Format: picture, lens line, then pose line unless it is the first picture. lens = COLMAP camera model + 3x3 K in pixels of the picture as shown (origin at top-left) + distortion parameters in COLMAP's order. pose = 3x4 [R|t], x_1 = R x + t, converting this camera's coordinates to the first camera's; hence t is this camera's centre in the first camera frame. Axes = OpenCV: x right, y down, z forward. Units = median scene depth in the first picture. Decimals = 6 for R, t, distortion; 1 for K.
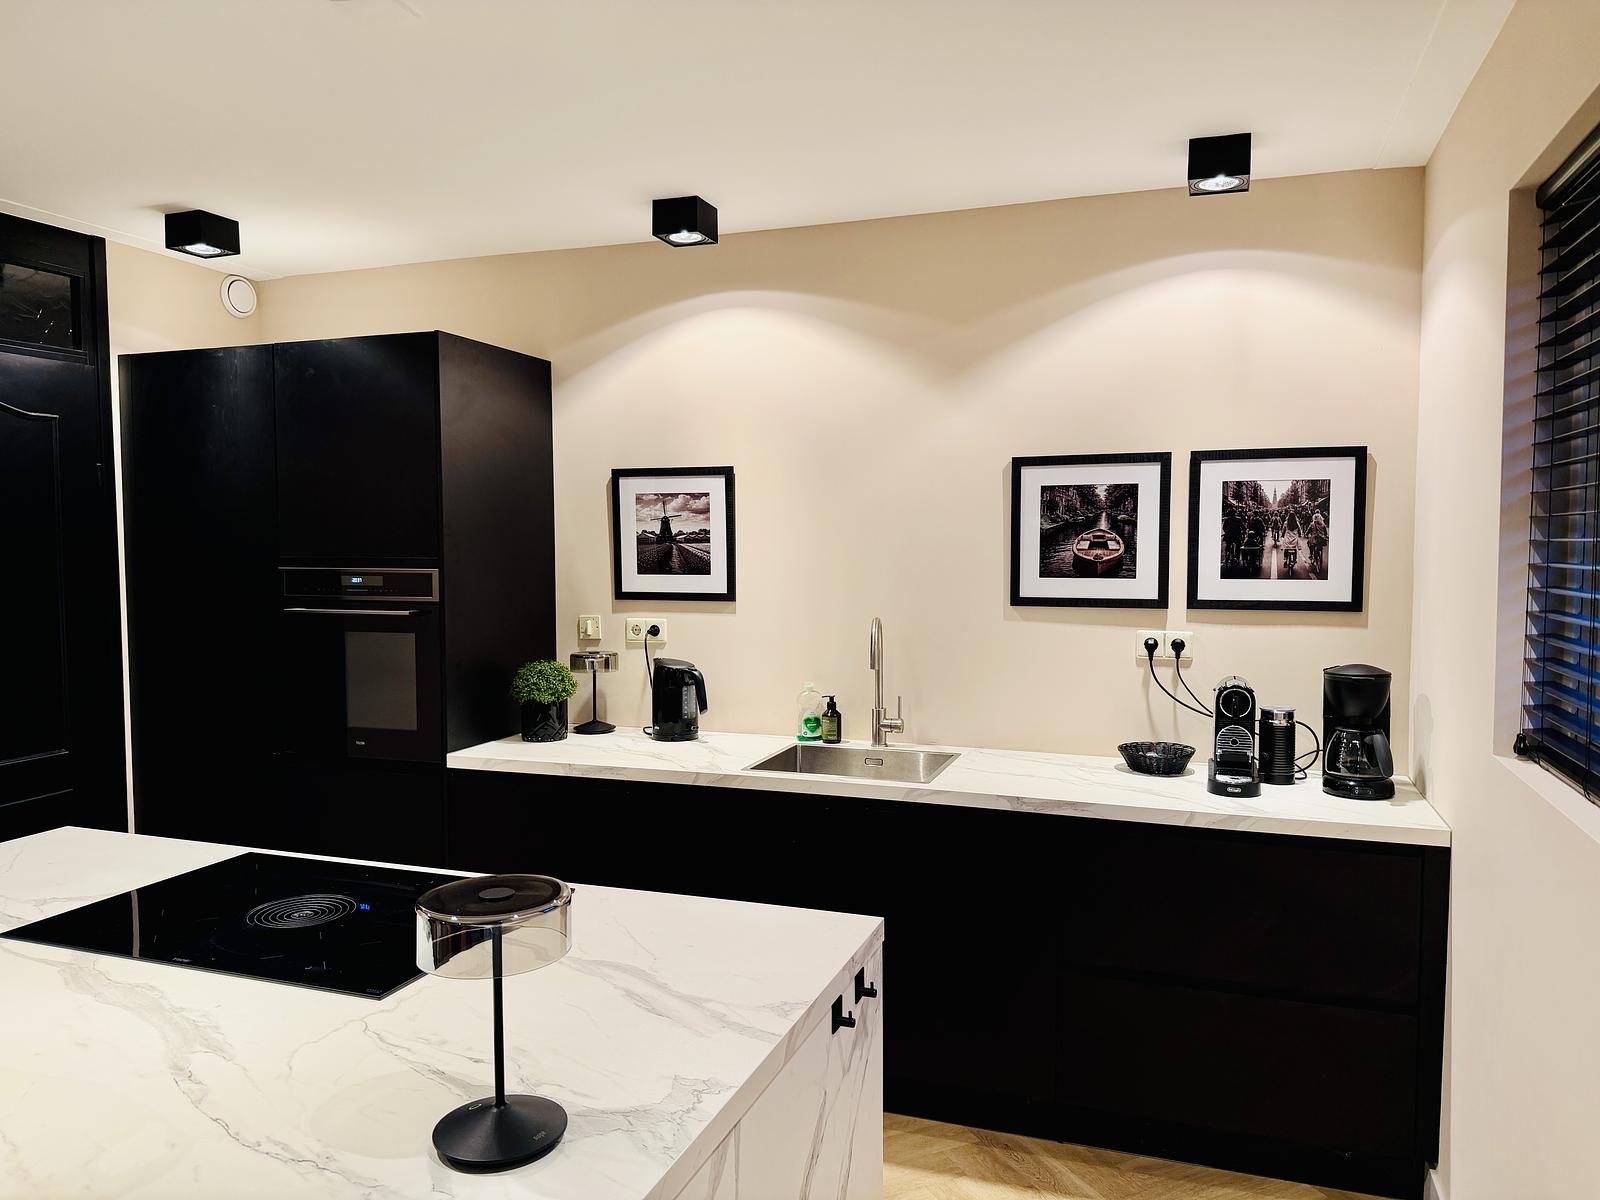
lens RADIAL K [[1094.1, 0, 799.6], [0, 1094.1, 608.1], [0, 0, 1]] dist [0.118508, -0.247260]
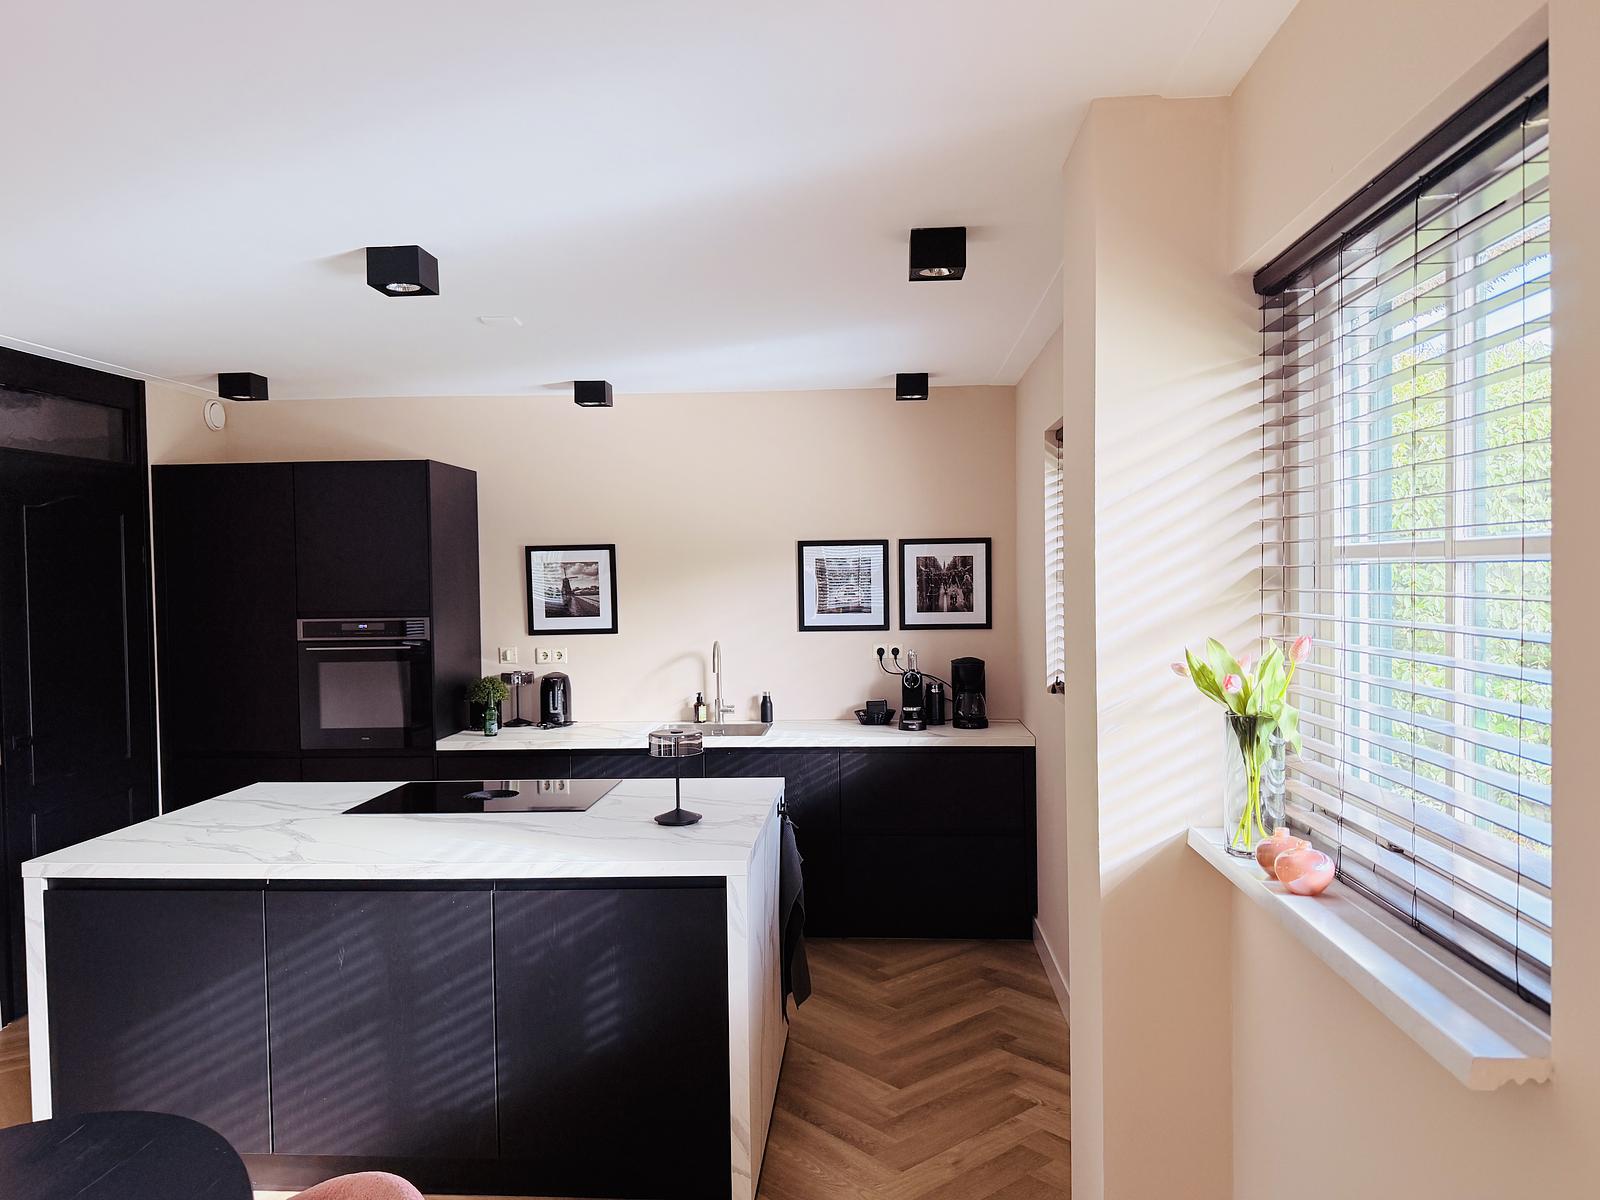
lens RADIAL K [[1124.1, 0, 811.0], [0, 1124.1, 610.9], [0, 0, 1]] dist [0.087410, -0.134260]
pose [[0.963219, -0.022516, 0.267773, -0.241213], [0.029953, 0.999270, -0.023719, 0.007837], [-0.267044, 0.030867, 0.963190, -0.624703]]
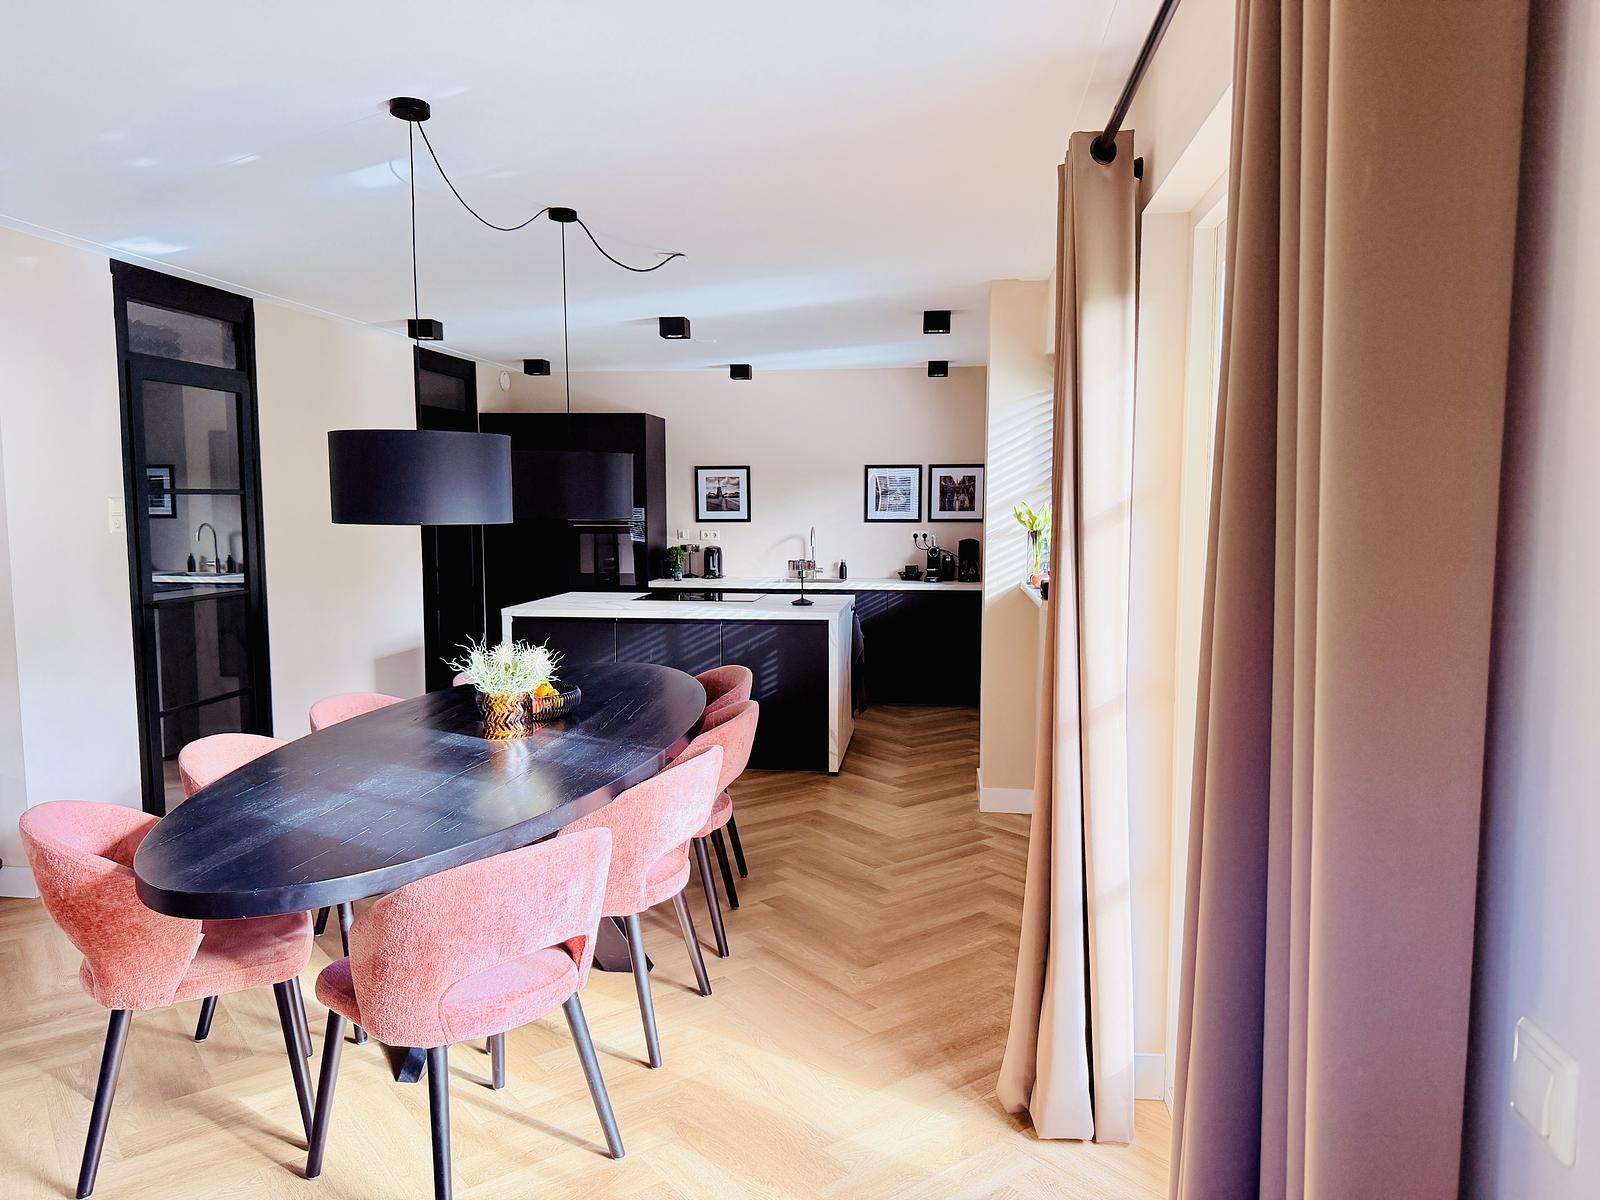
lens RADIAL K [[1094.1, 0, 799.6], [0, 1094.1, 608.1], [0, 0, 1]] dist [0.118508, -0.247260]
pose [[0.979606, -0.017500, 0.200163, -0.488228], [0.010500, 0.999297, 0.035983, 0.107701], [-0.200652, -0.033147, 0.979102, -1.539041]]
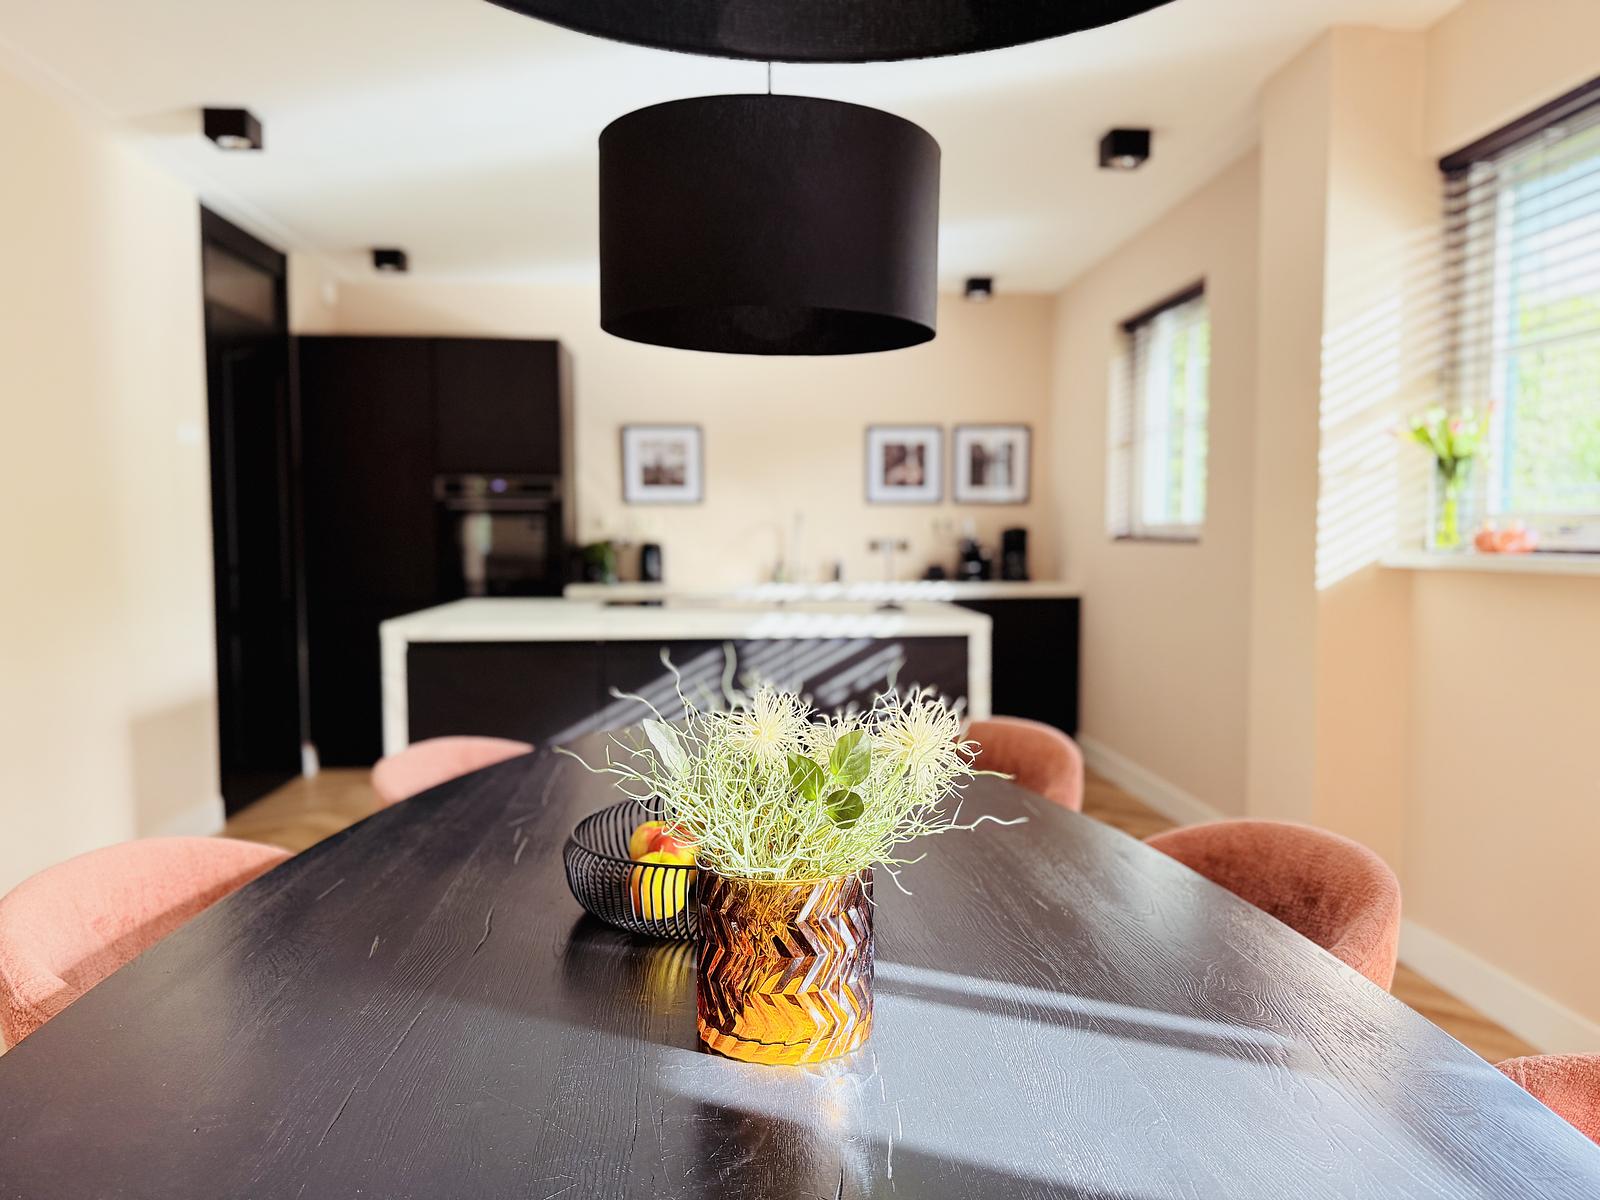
lens RADIAL K [[1094.1, 0, 799.6], [0, 1094.1, 608.1], [0, 0, 1]] dist [0.118508, -0.247260]
pose [[0.920813, -0.026522, 0.389102, -0.653637], [0.023336, 0.999644, 0.012912, 0.150536], [-0.389306, -0.002810, 0.921104, -0.691604]]
